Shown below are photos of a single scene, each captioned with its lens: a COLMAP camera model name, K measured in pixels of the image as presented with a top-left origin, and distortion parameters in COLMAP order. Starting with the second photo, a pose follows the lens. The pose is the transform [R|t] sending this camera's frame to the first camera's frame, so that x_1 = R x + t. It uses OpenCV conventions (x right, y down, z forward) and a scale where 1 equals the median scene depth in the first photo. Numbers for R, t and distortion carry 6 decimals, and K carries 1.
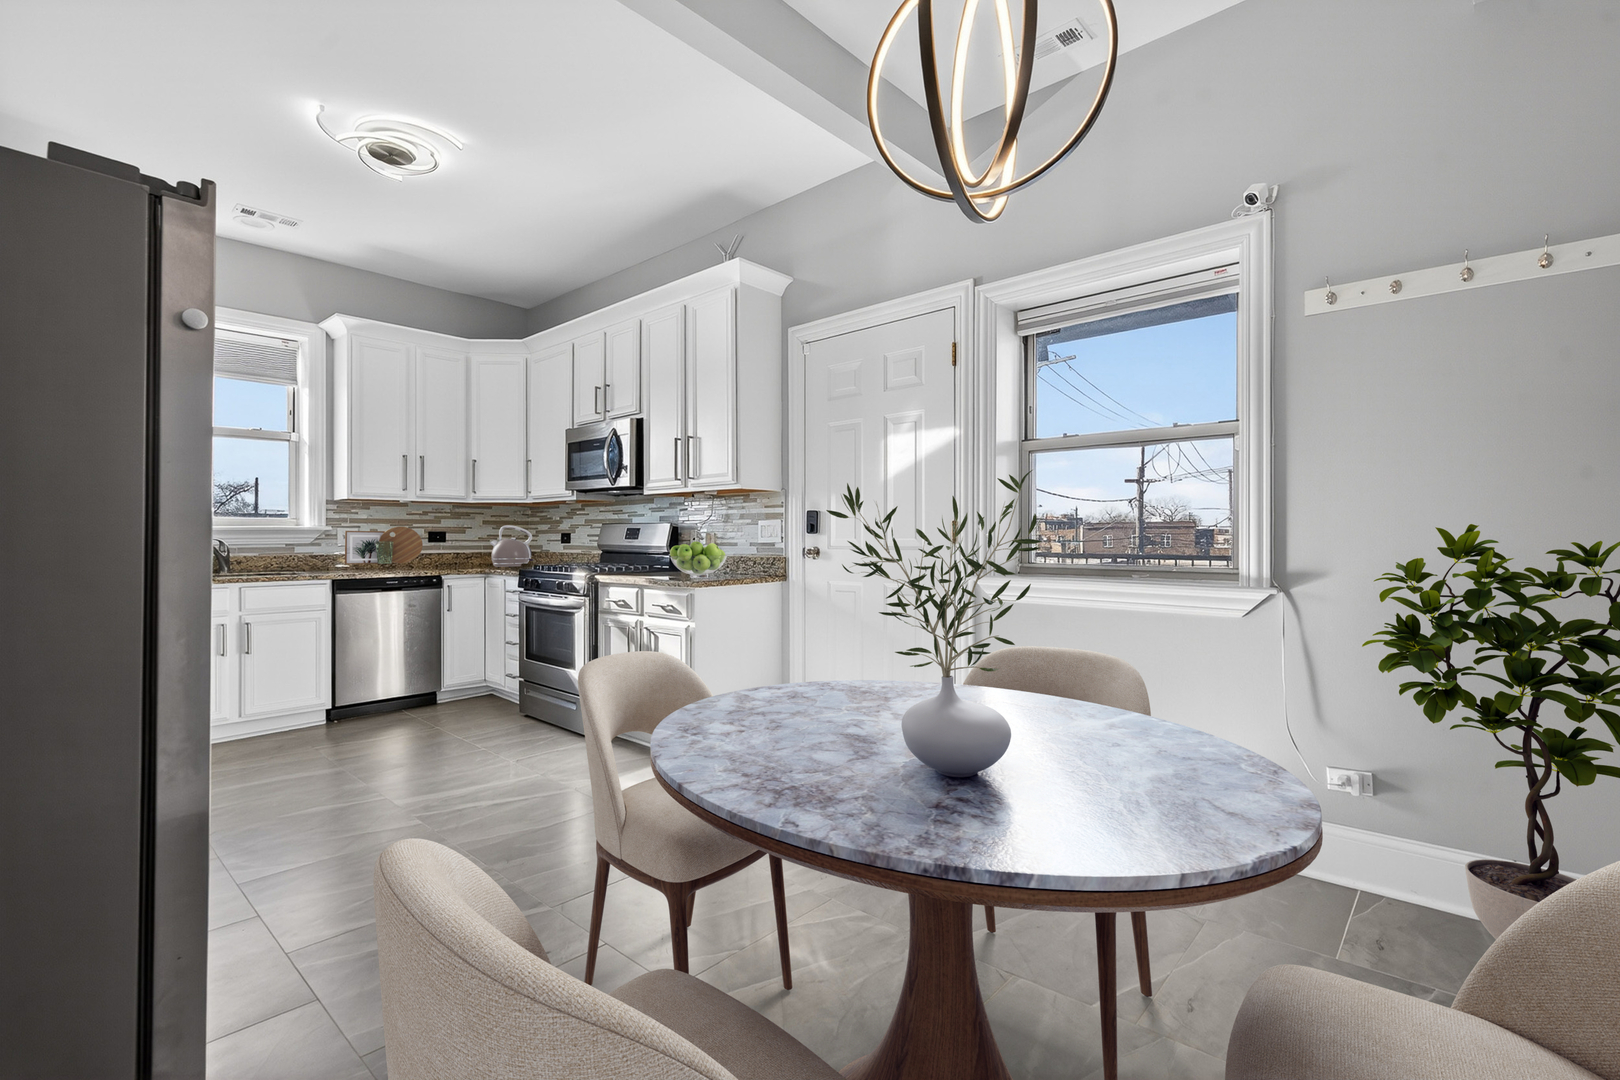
lens RADIAL K [[731.6, 0, 808.9], [0, 731.6, 536.3], [0, 0, 1]] dist [0.003059, -0.001927]
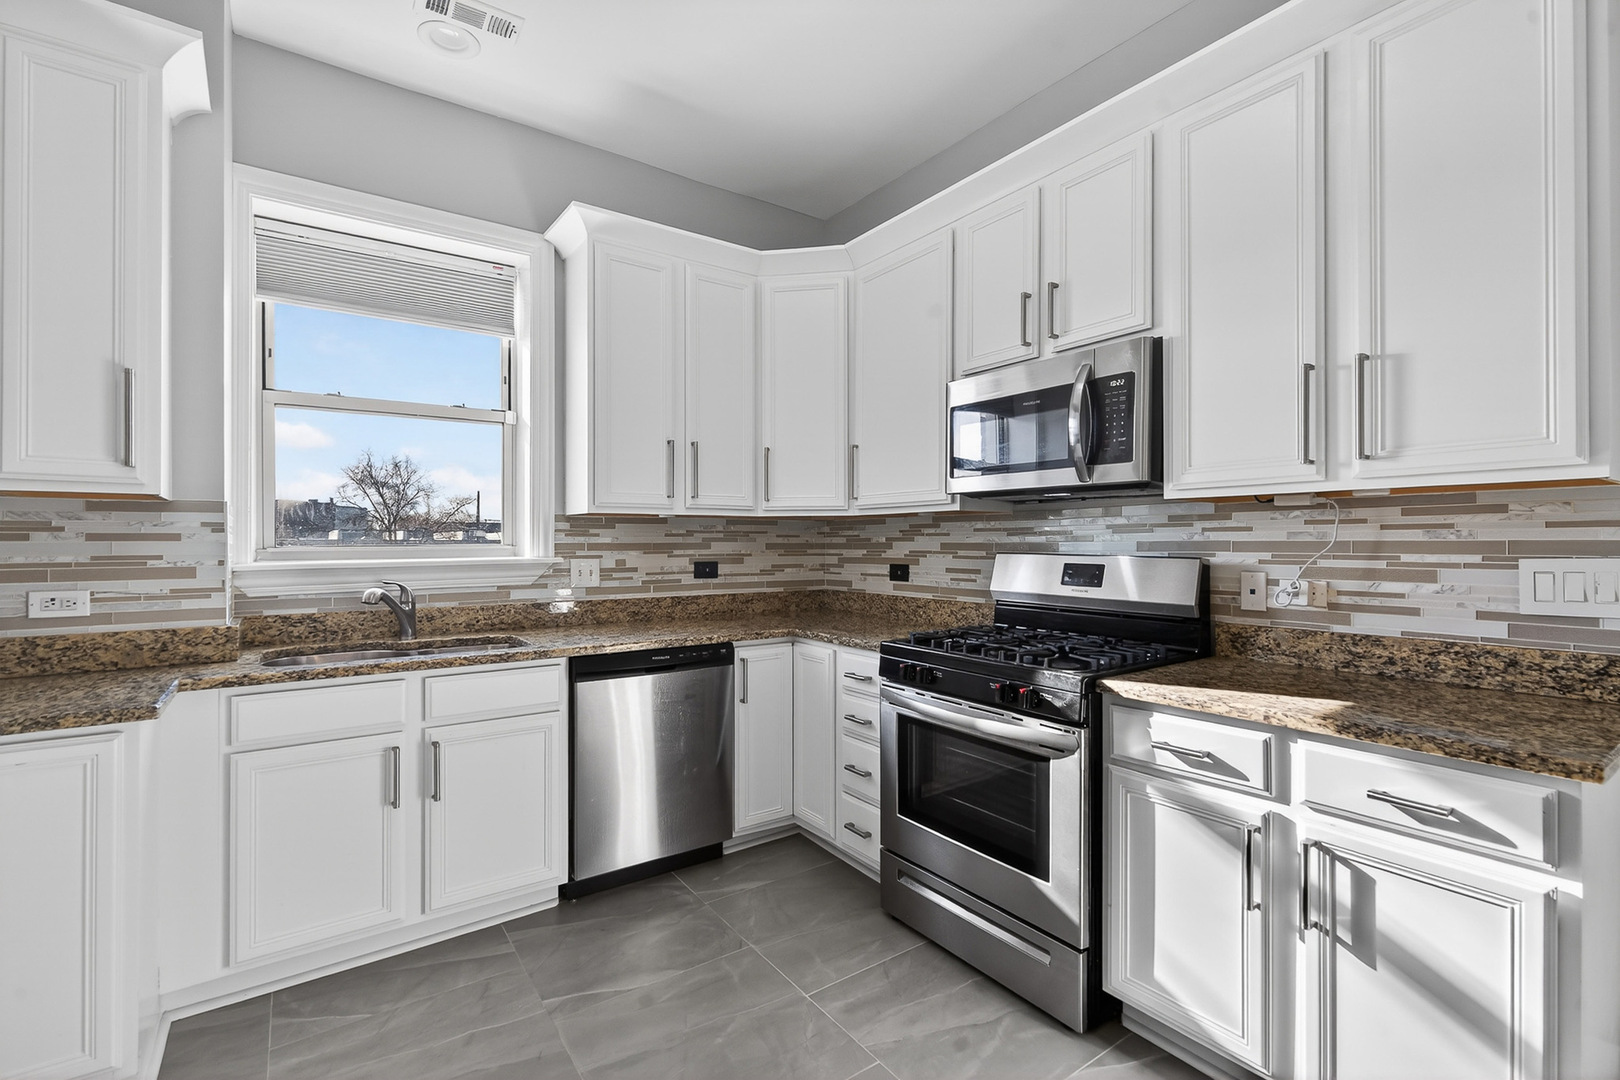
lens RADIAL K [[731.6, 0, 812.9], [0, 731.6, 541.0], [0, 0, 1]] dist [0.003059, -0.001927]
pose [[0.976109, -0.000926, -0.217278, -0.324861], [0.000579, 0.999998, -0.001661, -0.027743], [0.217279, 0.001495, 0.976108, 0.461040]]
